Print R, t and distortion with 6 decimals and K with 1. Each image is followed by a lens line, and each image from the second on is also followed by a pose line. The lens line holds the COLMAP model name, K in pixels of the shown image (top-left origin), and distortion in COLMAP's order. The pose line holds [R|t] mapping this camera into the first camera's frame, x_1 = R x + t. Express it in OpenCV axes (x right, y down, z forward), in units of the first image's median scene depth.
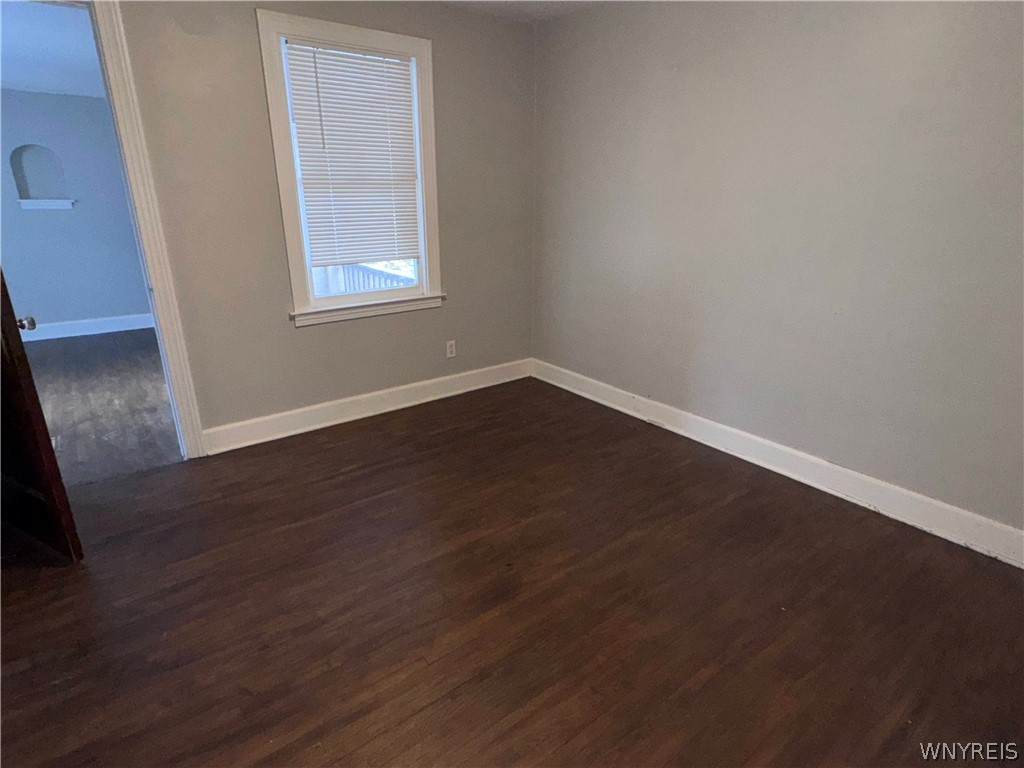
lens RADIAL K [[554.5, 0, 512.0], [0, 554.5, 384.0], [0, 0, 1]] dist [-0.001115, -0.000267]
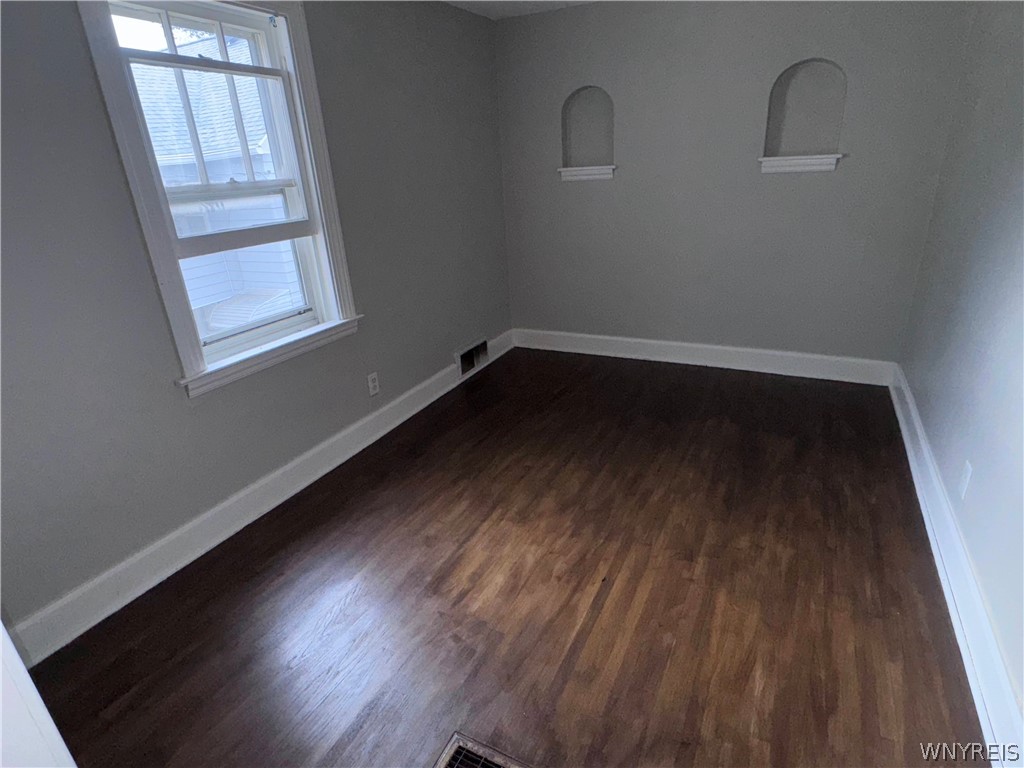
lens RADIAL K [[554.5, 0, 512.0], [0, 554.5, 384.0], [0, 0, 1]] dist [-0.001115, -0.000267]
pose [[0.418694, 0.307603, -0.854445, -0.482394], [-0.241315, 0.944746, 0.221862, -0.198046], [0.875478, 0.113298, 0.469788, 0.597125]]
